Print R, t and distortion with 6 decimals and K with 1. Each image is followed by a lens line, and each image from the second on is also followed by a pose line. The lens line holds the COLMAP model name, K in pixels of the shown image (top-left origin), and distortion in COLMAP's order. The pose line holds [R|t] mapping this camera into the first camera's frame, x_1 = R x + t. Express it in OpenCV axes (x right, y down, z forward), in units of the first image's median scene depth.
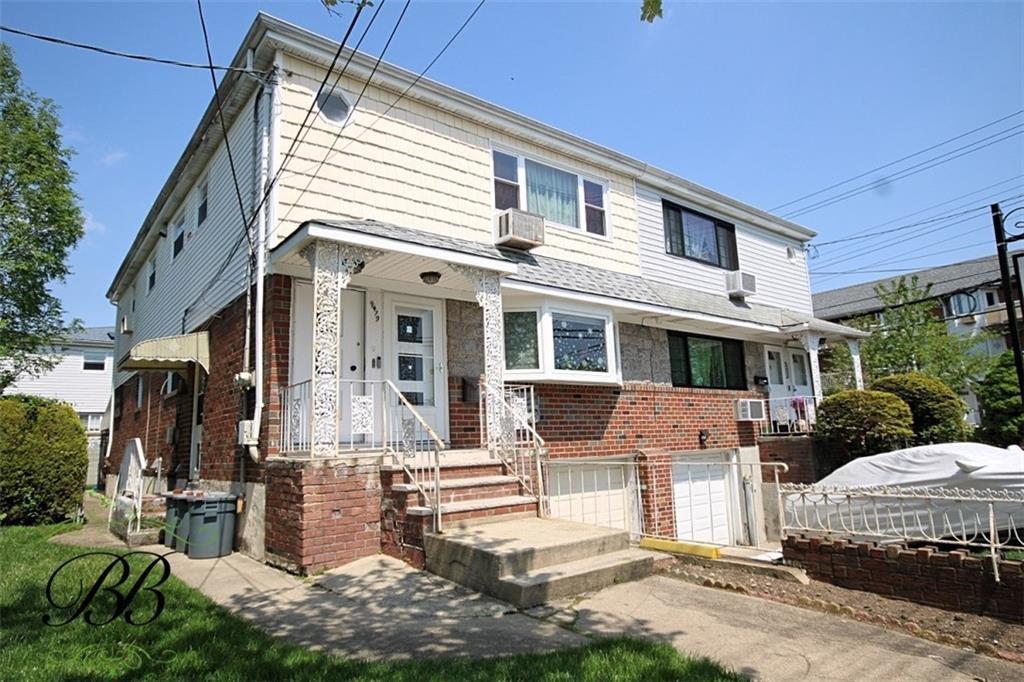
lens RADIAL K [[616.0, 0, 512.0], [0, 616.0, 341.0], [0, 0, 1]] dist [-0.001944, -0.000275]
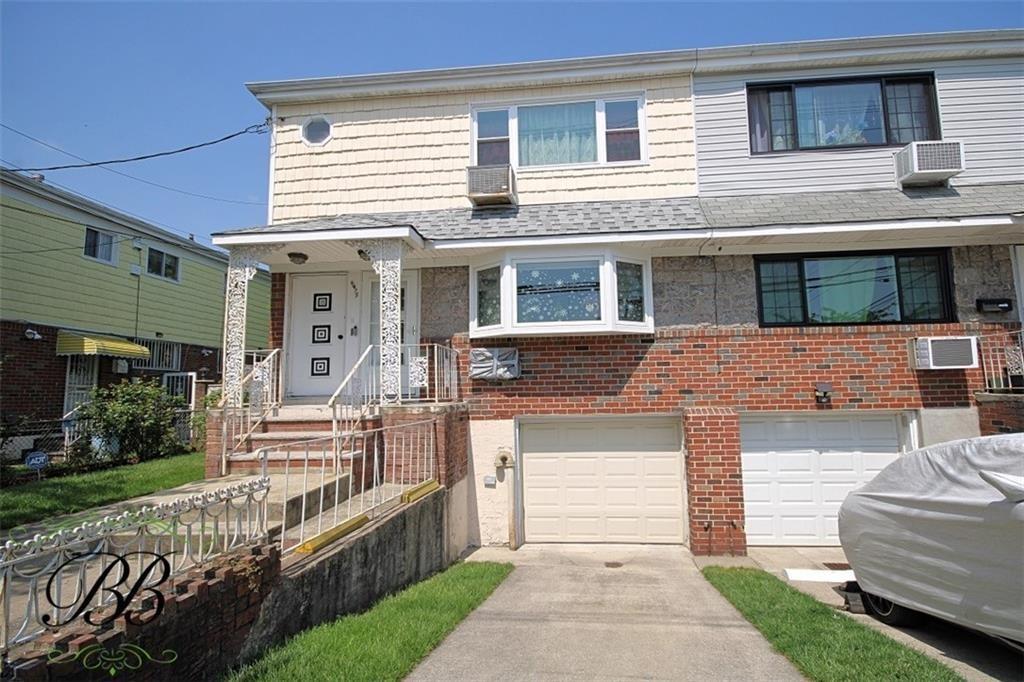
lens RADIAL K [[492.2, 0, 513.4], [0, 492.2, 343.7], [0, 0, 1]] dist [0.001434, -0.000124]
pose [[0.723851, -0.047683, -0.688306, 0.520587], [0.106257, 0.993412, 0.042925, 0.039092], [0.681725, -0.104209, 0.724149, 0.384951]]
